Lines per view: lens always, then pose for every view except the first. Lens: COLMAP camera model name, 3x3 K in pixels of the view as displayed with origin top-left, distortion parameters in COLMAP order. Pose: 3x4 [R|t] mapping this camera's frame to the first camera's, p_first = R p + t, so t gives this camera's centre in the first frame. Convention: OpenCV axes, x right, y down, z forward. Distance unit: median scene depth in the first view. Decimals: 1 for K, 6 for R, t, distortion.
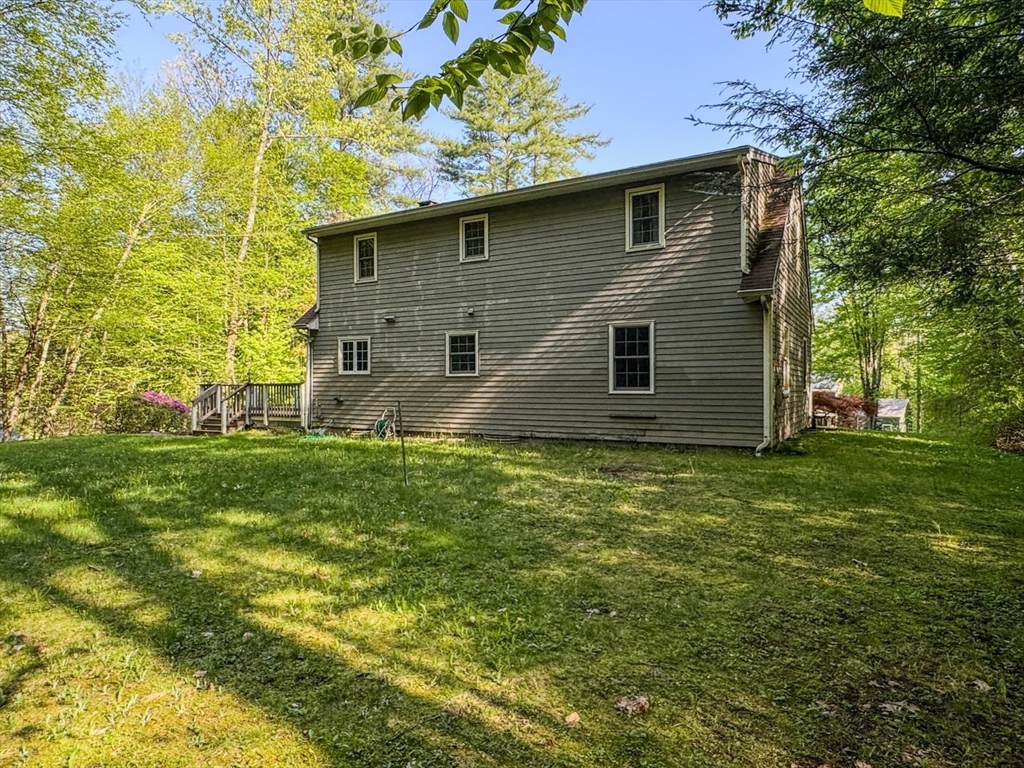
lens RADIAL K [[631.2, 0, 510.6], [0, 631.2, 381.5], [0, 0, 1]] dist [0.000229, 0.004009]
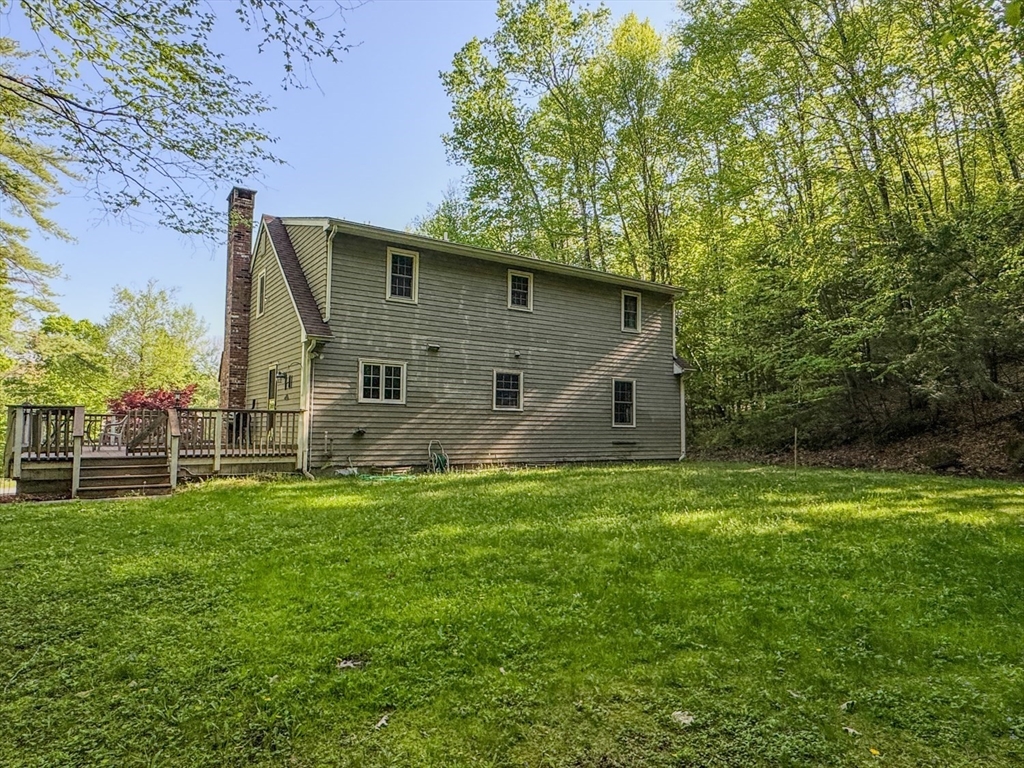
lens RADIAL K [[631.2, 0, 515.0], [0, 631.2, 391.6], [0, 0, 1]] dist [0.000229, 0.004009]
pose [[0.416589, 0.068530, 0.906508, -1.017502], [-0.006703, 0.997359, -0.072317, 0.036261], [-0.909070, 0.024051, 0.415948, 0.502344]]
